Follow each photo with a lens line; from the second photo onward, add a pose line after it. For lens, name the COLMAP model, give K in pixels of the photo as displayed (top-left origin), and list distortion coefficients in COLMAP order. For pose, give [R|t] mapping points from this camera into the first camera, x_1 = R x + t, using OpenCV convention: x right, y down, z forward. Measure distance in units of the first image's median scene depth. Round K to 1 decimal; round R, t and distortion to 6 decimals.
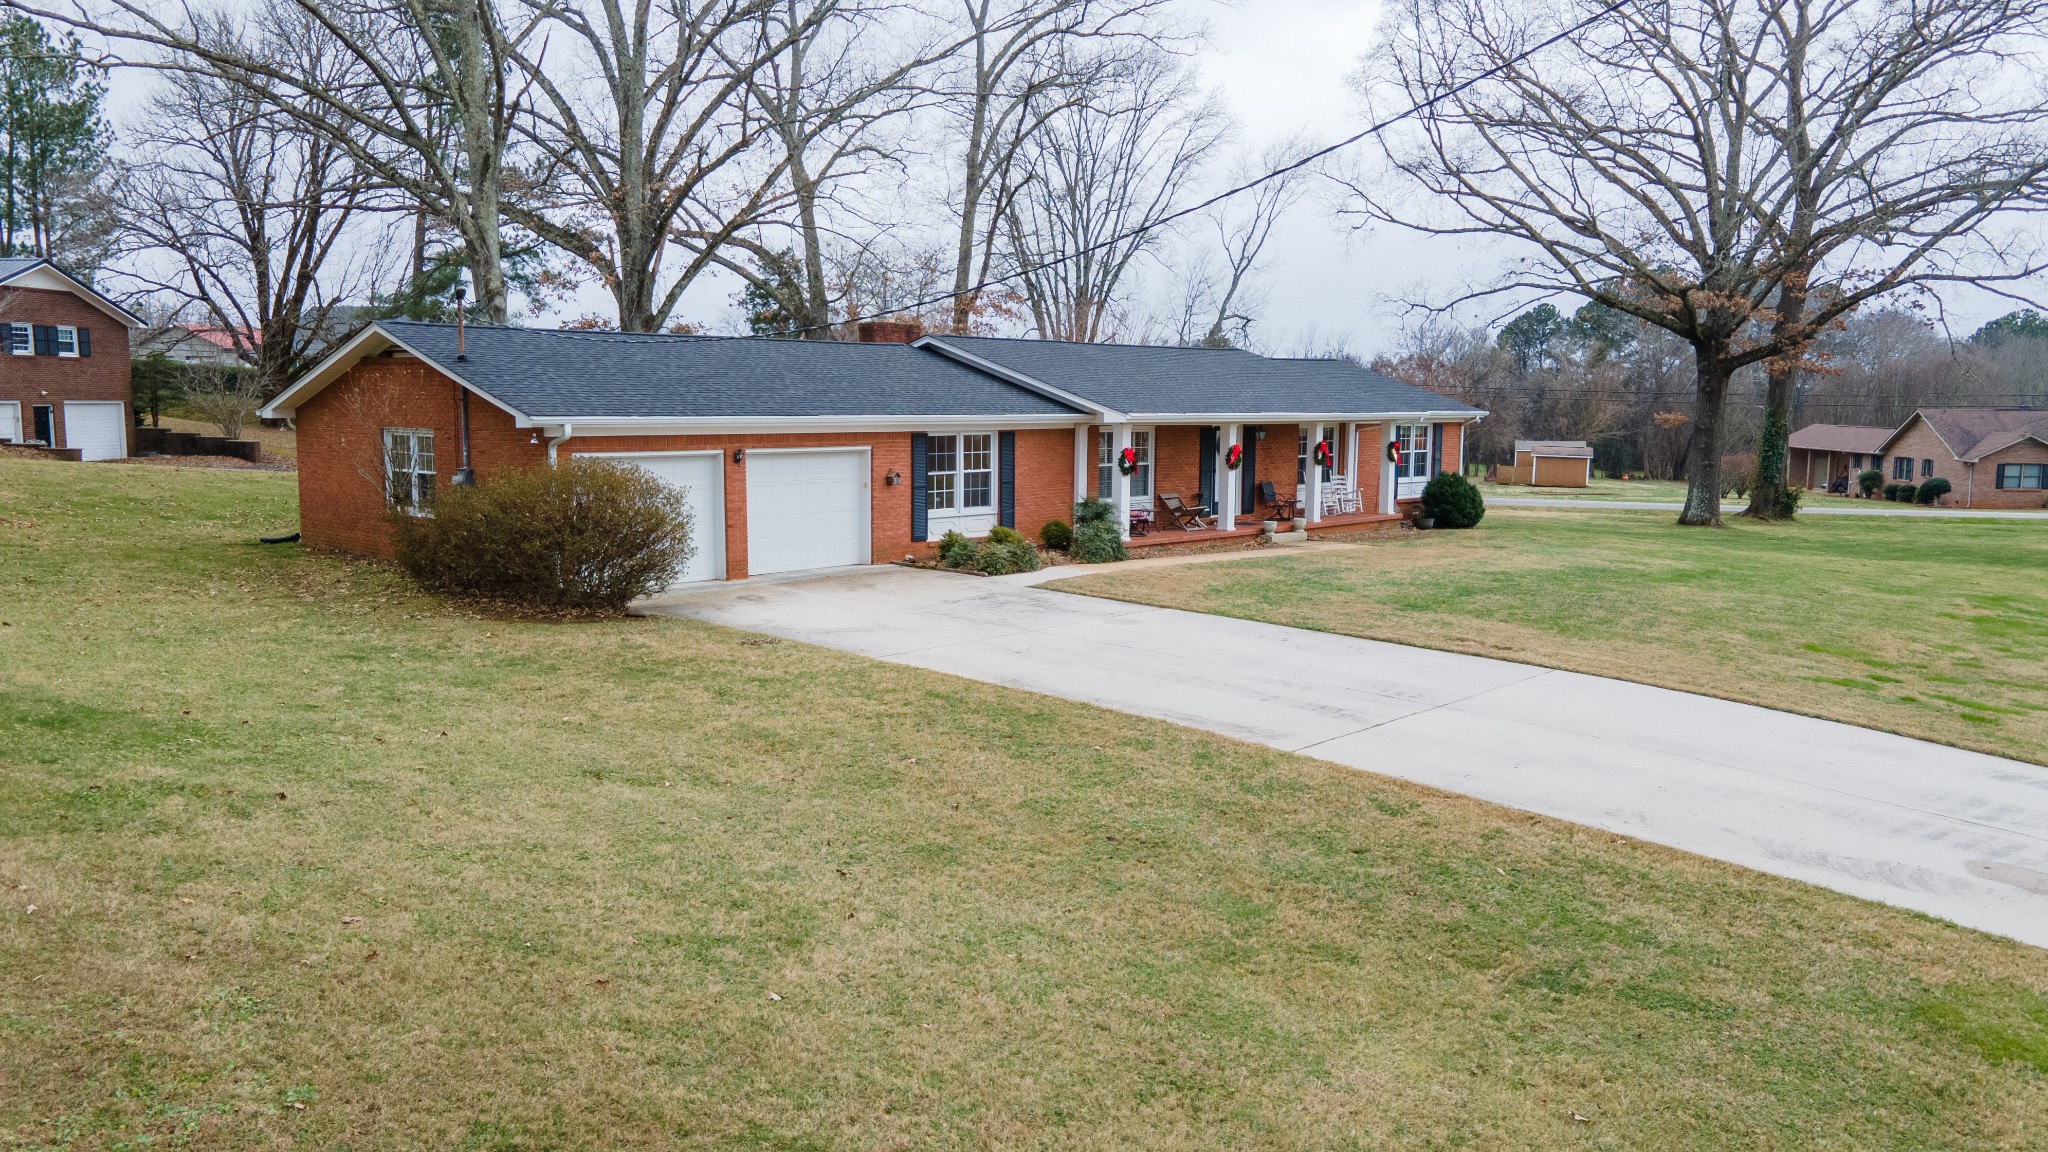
lens RADIAL K [[1510.6, 0, 1024.0], [0, 1510.6, 576.0], [0, 0, 1]] dist [0.046344, 0.002804]
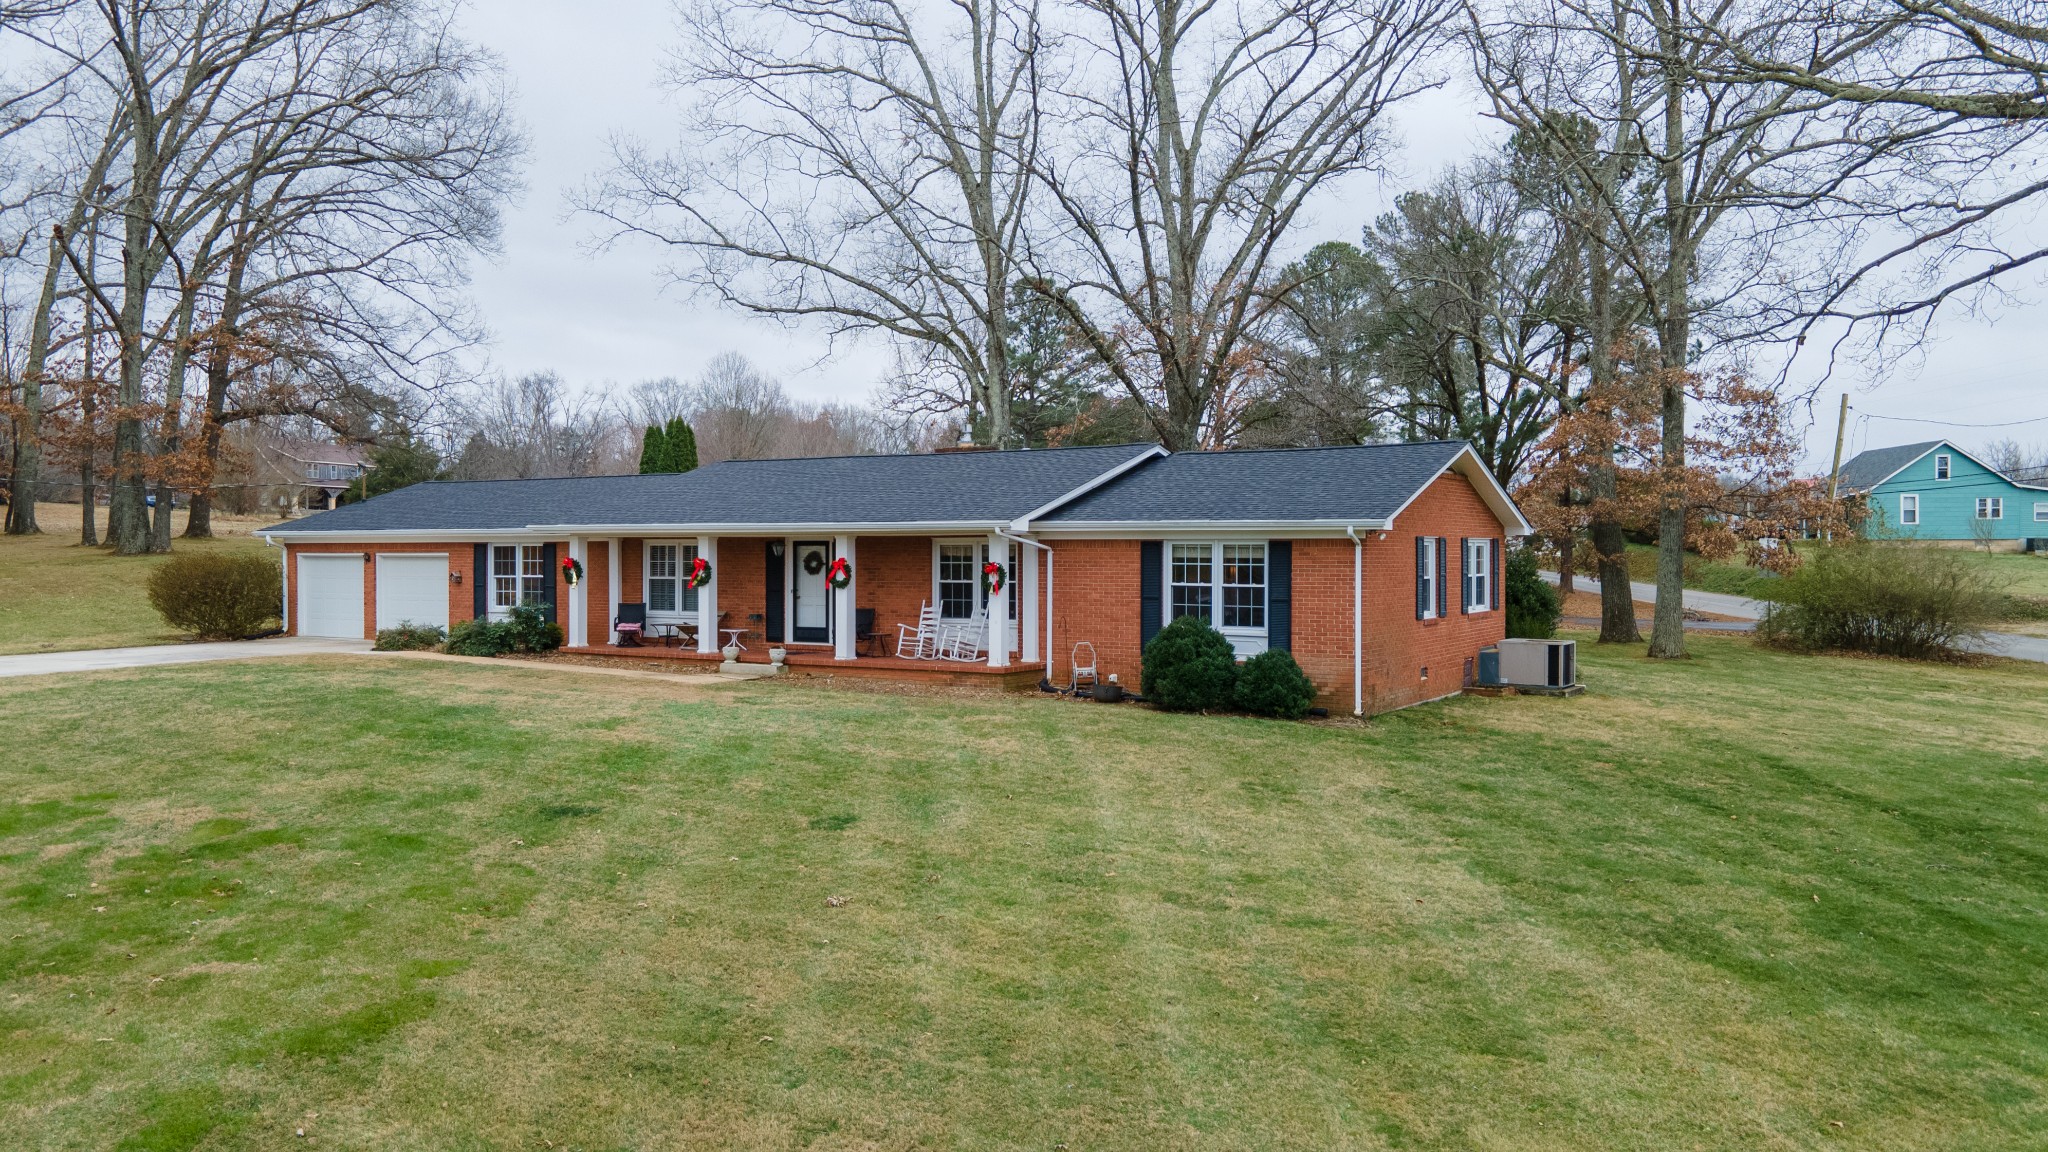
lens RADIAL K [[1510.6, 0, 1024.0], [0, 1510.6, 576.0], [0, 0, 1]] dist [0.046344, 0.002804]
pose [[0.216262, 0.040226, -0.975506, 1.216345], [-0.090102, 0.995709, 0.021084, -0.129609], [0.972169, 0.083336, 0.218959, 1.117117]]
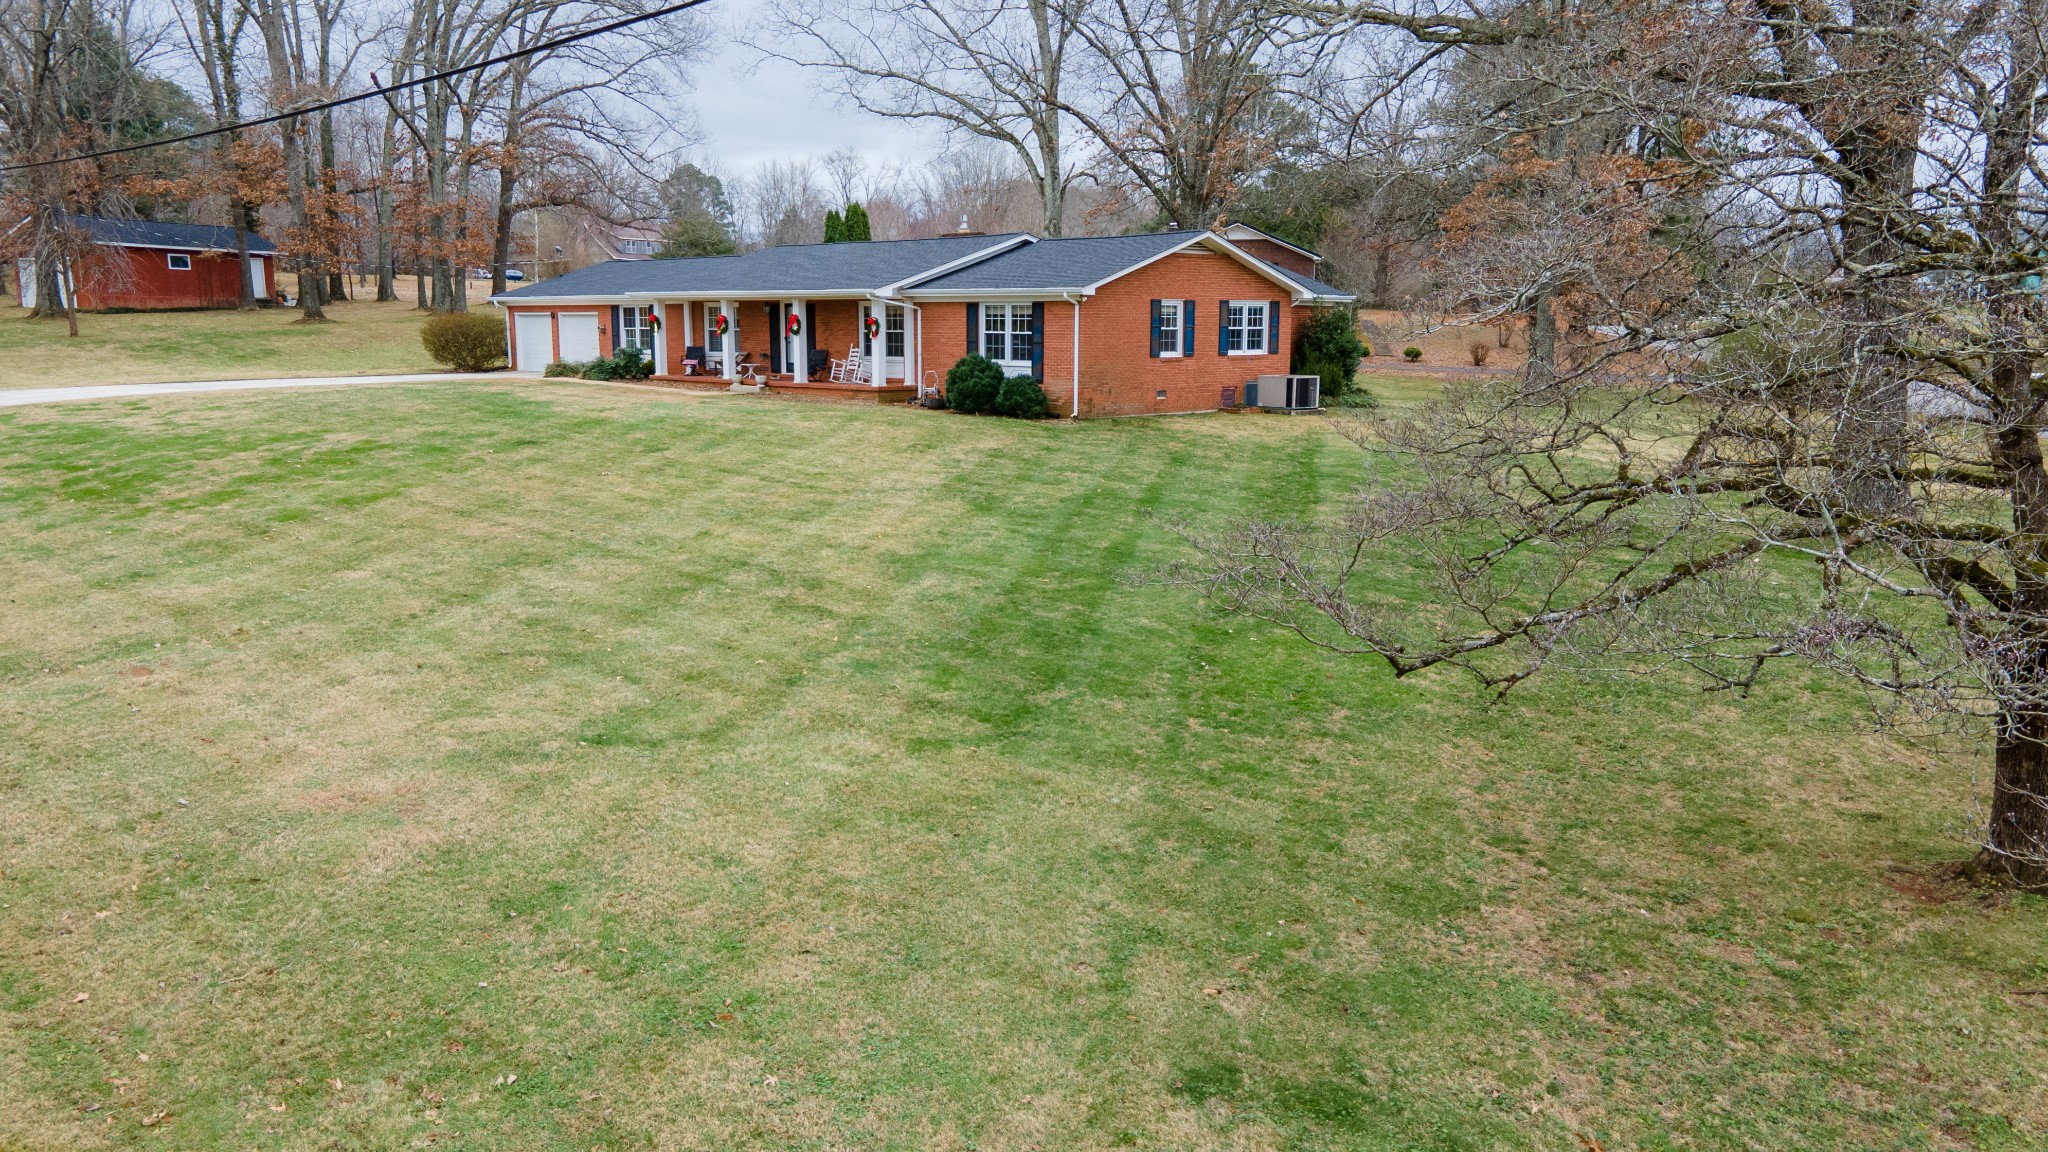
lens RADIAL K [[1510.6, 0, 1024.0], [0, 1510.6, 576.0], [0, 0, 1]] dist [0.046344, 0.002804]
pose [[-0.003055, 0.190018, -0.981776, 1.732256], [-0.087853, 0.977933, 0.189548, -0.160015], [0.996129, 0.086831, 0.013706, 1.437520]]
